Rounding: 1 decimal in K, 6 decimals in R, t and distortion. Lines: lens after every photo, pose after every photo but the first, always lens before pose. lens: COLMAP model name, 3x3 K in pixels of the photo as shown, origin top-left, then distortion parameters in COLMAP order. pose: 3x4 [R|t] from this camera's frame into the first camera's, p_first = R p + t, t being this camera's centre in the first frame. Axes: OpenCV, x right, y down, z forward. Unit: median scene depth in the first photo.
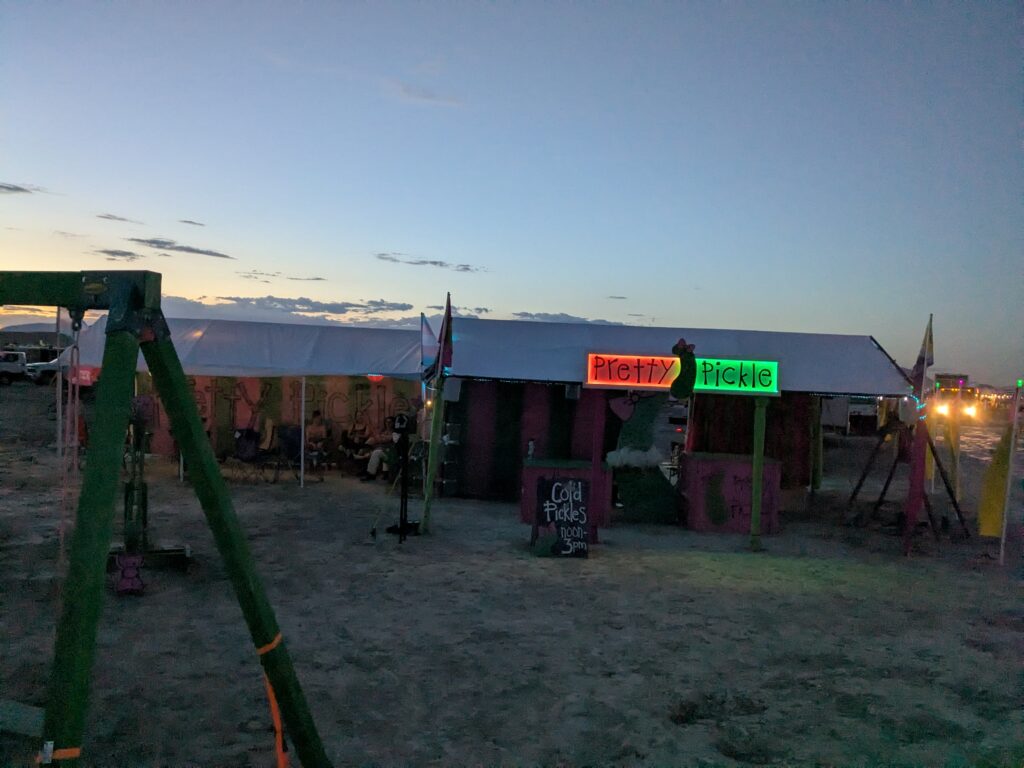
lens RADIAL K [[810.6, 0, 491.2], [0, 810.6, 380.6], [0, 0, 1]] dist [0.060749, -0.092198]
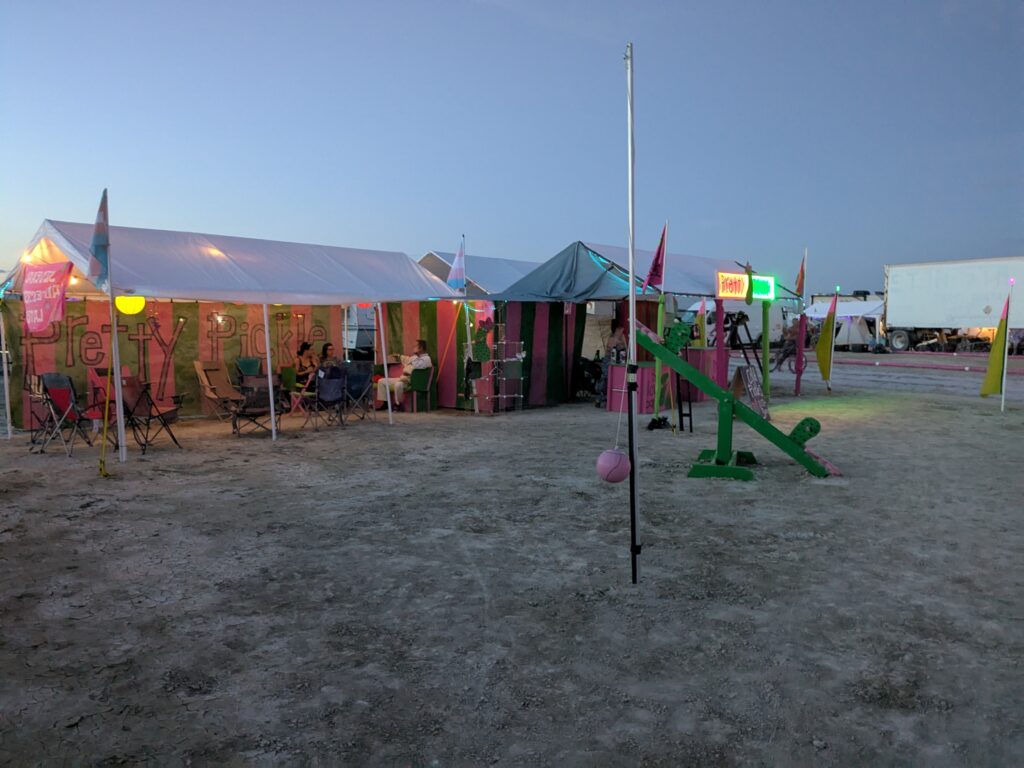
lens RADIAL K [[810.6, 0, 501.2], [0, 810.6, 375.9], [0, 0, 1]] dist [0.060749, -0.092198]
pose [[0.632493, -0.099219, 0.768185, -1.131373], [0.036698, 0.994487, 0.098232, -0.009731], [-0.773696, -0.033940, 0.632647, 0.434844]]
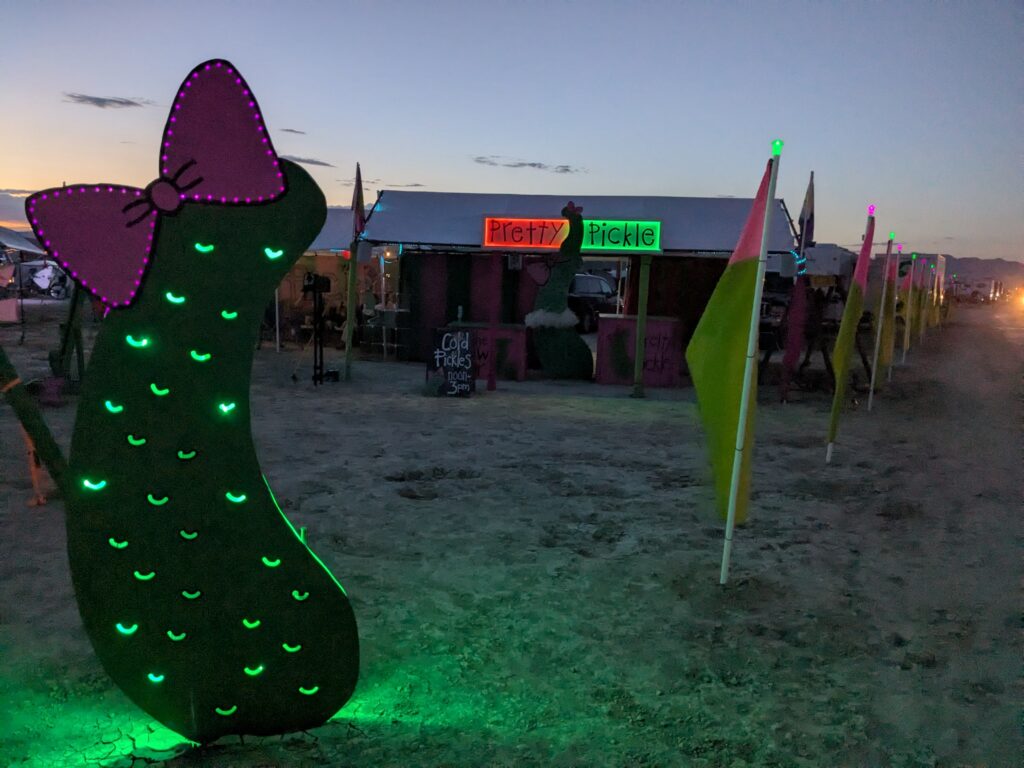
lens RADIAL K [[810.6, 0, 489.1], [0, 810.6, 386.9], [0, 0, 1]] dist [0.060749, -0.092198]
pose [[0.992042, 0.003933, -0.125850, 0.263652], [0.011464, 0.992540, 0.121383, 0.059937], [0.125388, -0.121860, 0.984595, -0.100940]]
